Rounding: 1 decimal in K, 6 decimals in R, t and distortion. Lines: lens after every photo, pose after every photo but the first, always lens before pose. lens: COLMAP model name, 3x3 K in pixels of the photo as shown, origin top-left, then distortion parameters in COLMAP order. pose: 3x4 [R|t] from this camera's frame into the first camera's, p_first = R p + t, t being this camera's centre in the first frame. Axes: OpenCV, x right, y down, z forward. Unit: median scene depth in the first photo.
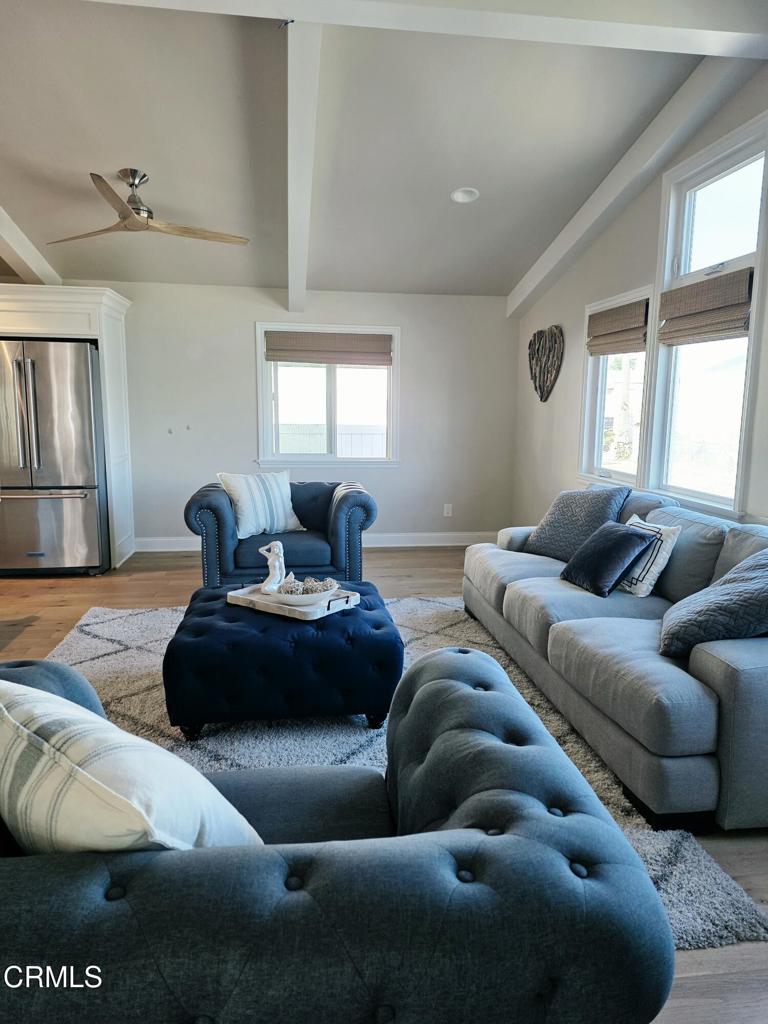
lens RADIAL K [[688.9, 0, 382.8], [0, 688.9, 495.6], [0, 0, 1]] dist [0.063673, 0.000409]
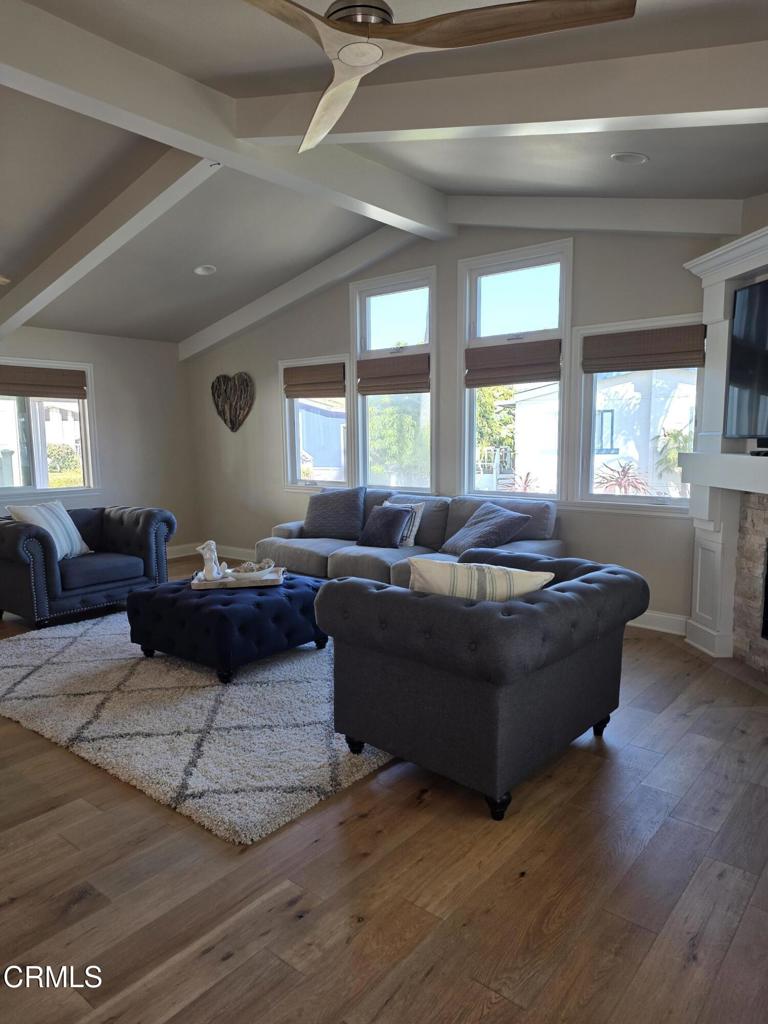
lens RADIAL K [[690.3, 0, 387.2], [0, 690.3, 519.1], [0, 0, 1]] dist [0.052291, -0.046201]
pose [[0.730526, -0.099736, 0.675563, -0.562872], [0.107761, 0.993719, 0.030179, 0.016701], [-0.674329, 0.050753, 0.736685, -0.133842]]
